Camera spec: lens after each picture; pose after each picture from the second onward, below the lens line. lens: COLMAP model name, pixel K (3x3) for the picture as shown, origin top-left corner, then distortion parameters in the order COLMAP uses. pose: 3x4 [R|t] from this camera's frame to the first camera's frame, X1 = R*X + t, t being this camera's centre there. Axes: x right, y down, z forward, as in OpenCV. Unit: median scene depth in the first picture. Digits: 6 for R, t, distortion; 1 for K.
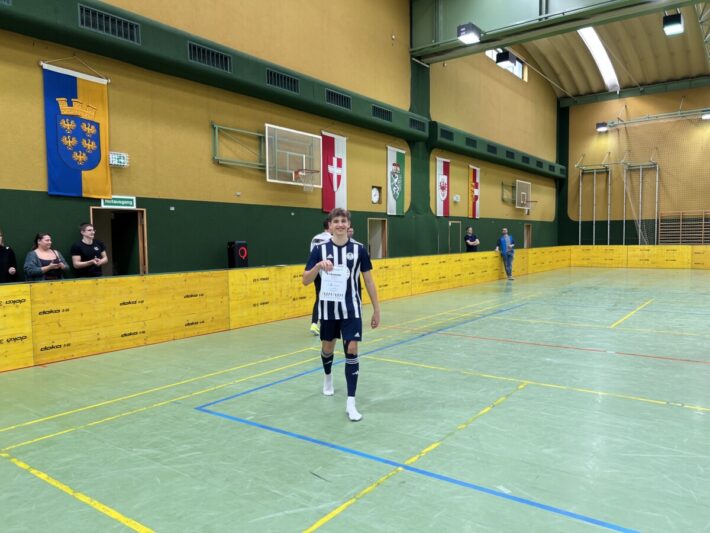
lens RADIAL K [[531.3, 0, 367.1], [0, 531.3, 272.7], [0, 0, 1]] dist [0.025632, -0.011596]
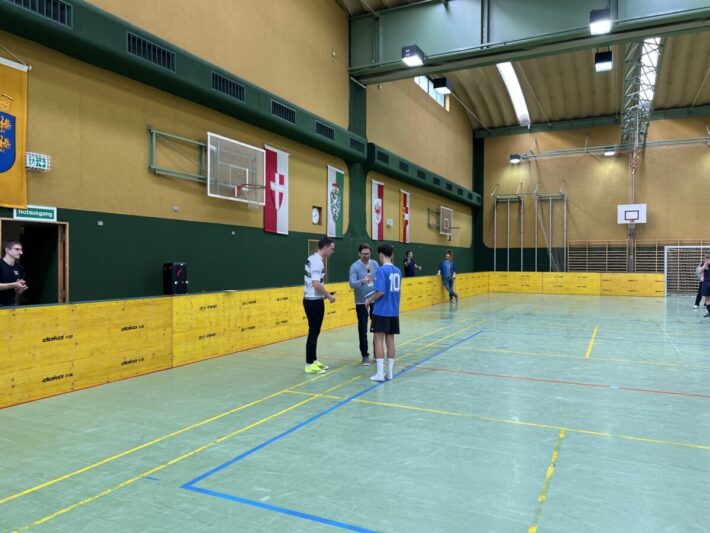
lens RADIAL K [[530.3, 0, 355.0], [0, 530.3, 266.5], [0, 0, 1]] dist [0.043405, -0.046577]
pose [[0.986371, 0.012886, 0.164031, -0.074860], [-0.003571, 0.998370, -0.056958, -0.003648], [-0.164498, 0.055596, 0.984809, 0.074737]]
